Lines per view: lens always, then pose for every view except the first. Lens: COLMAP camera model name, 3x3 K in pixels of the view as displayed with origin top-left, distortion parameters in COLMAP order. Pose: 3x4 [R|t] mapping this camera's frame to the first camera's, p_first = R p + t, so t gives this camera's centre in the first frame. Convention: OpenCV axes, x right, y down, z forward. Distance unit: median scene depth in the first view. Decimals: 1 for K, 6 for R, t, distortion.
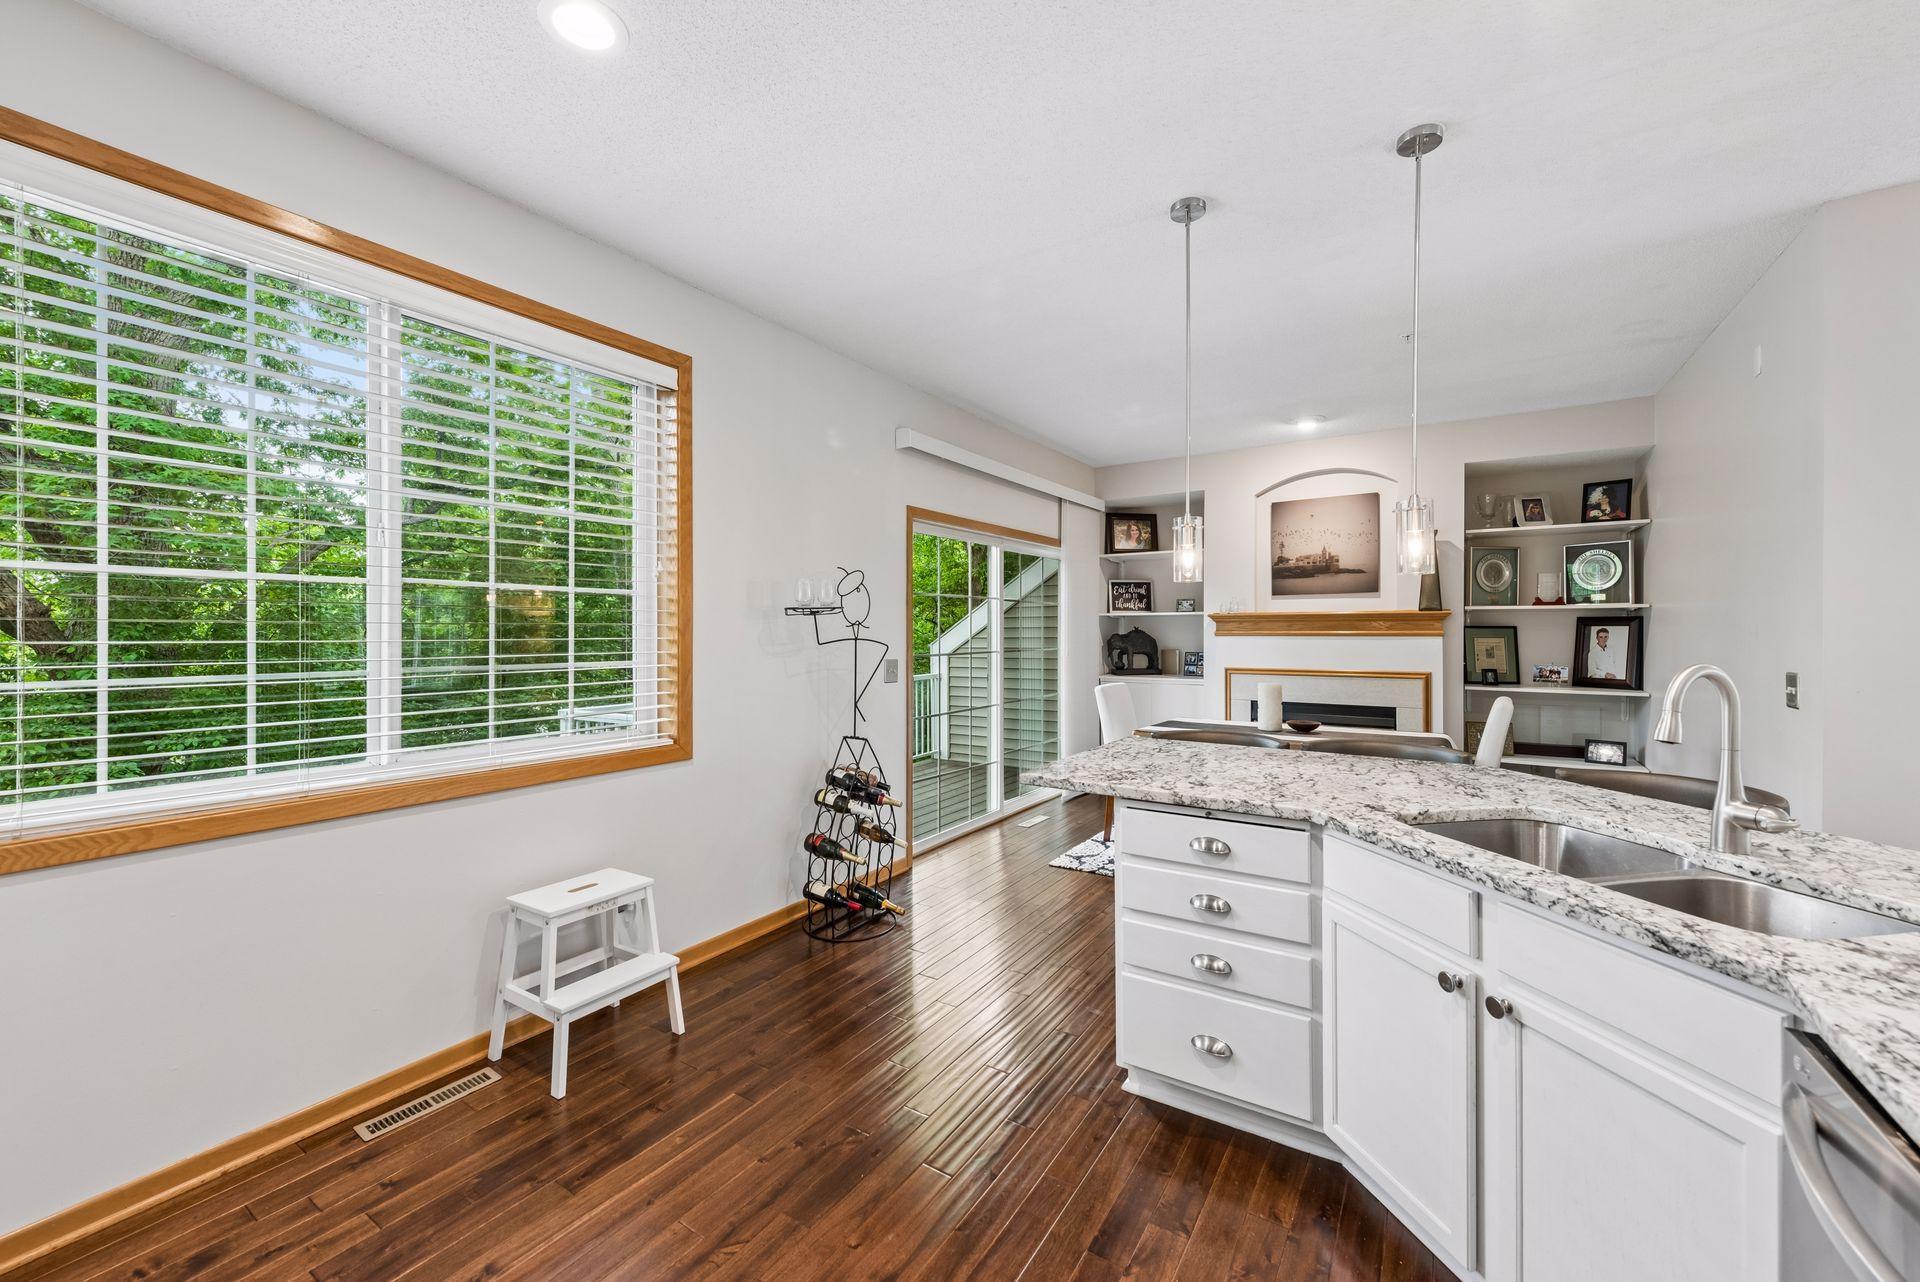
lens RADIAL K [[754.0, 0, 958.5], [0, 754.0, 629.7], [0, 0, 1]] dist [0.010022, -0.000153]
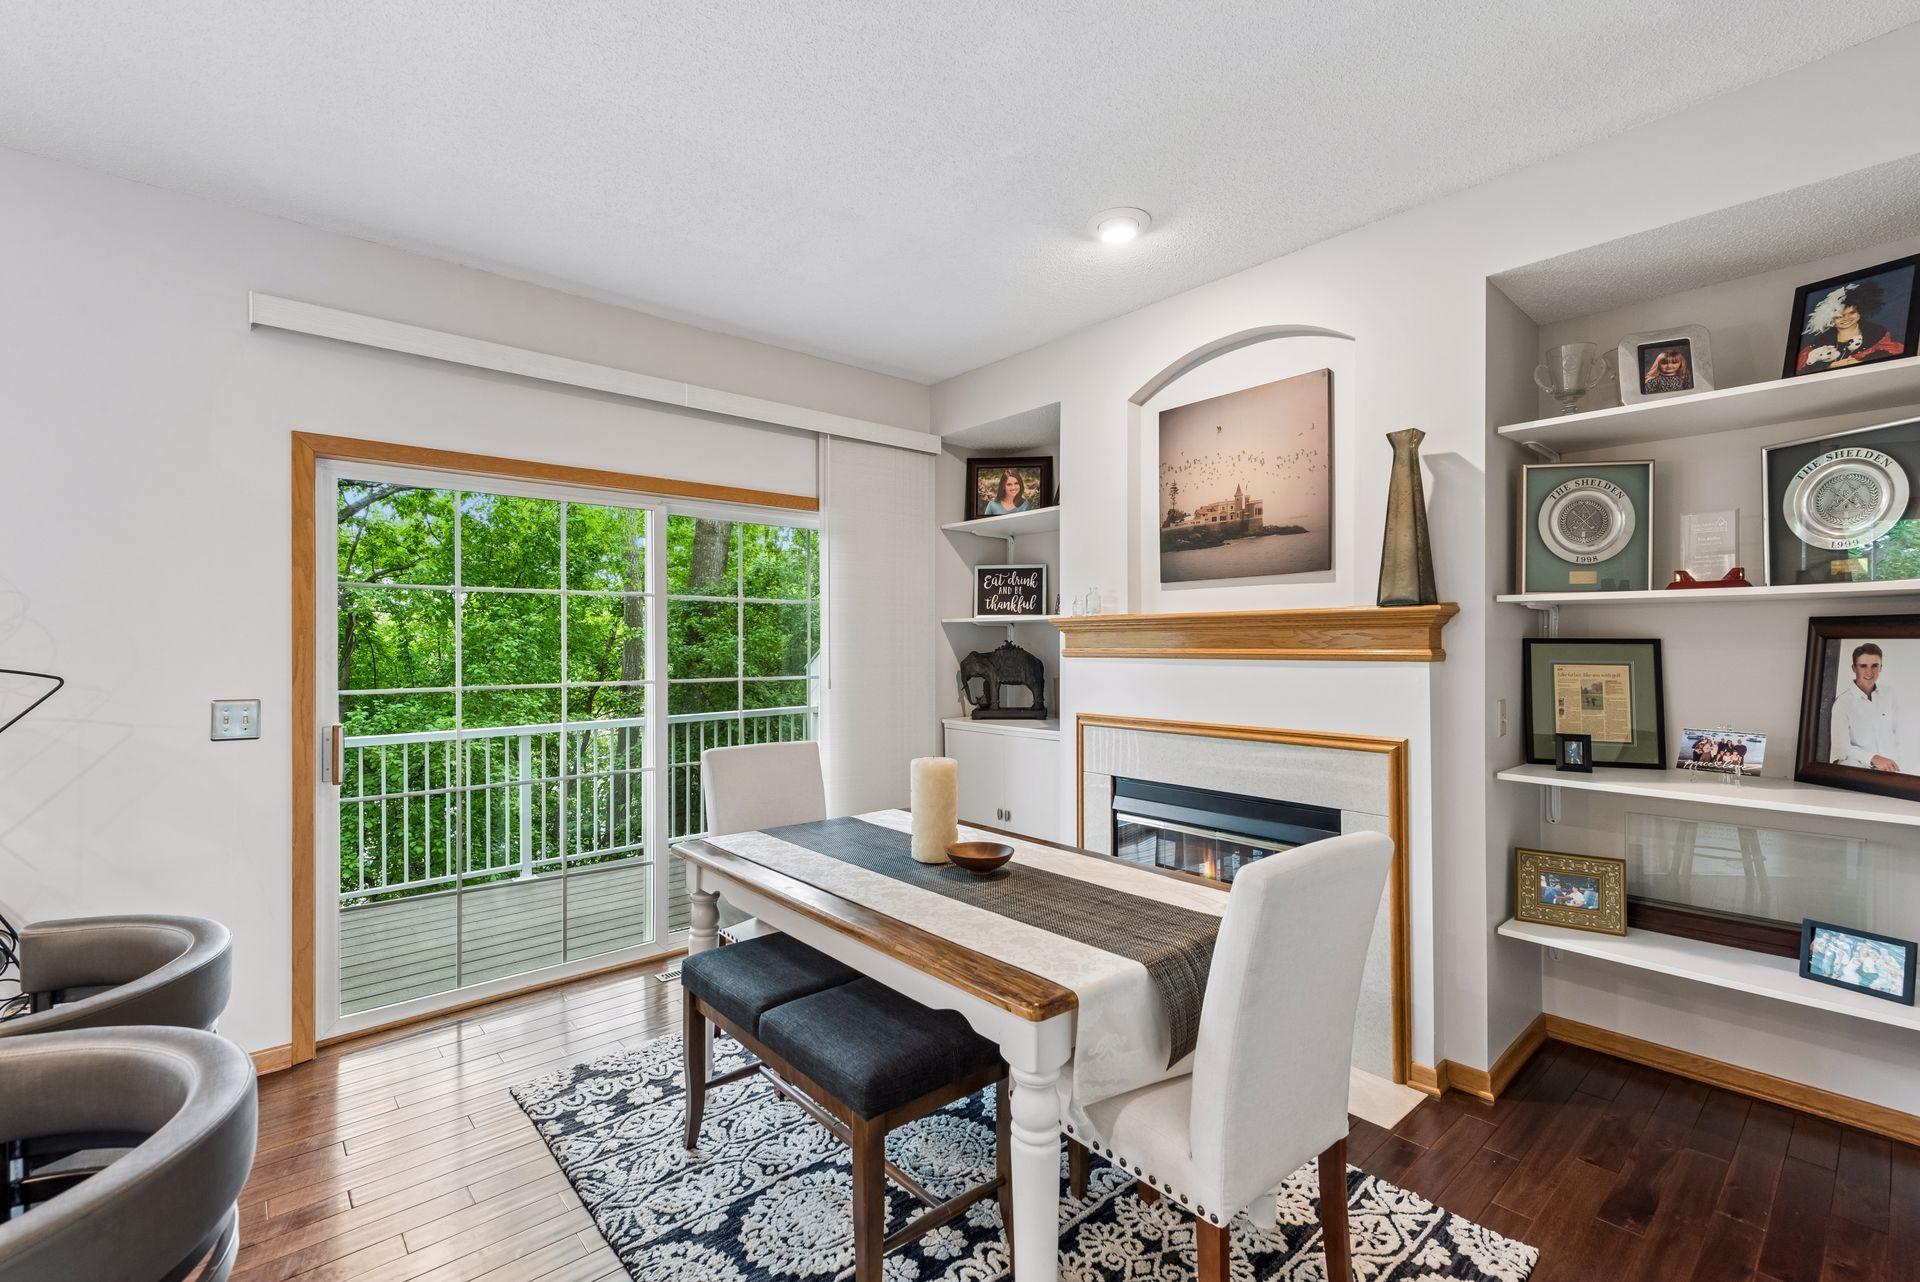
lens RADIAL K [[838.4, 0, 960.0], [0, 838.4, 641.0], [0, 0, 1]] dist [0.001224, -0.000098]
pose [[0.961998, -0.001358, -0.273052, 0.488635], [0.001046, 0.999999, -0.001287, -0.003194], [0.273053, 0.000953, 0.961998, 0.423901]]
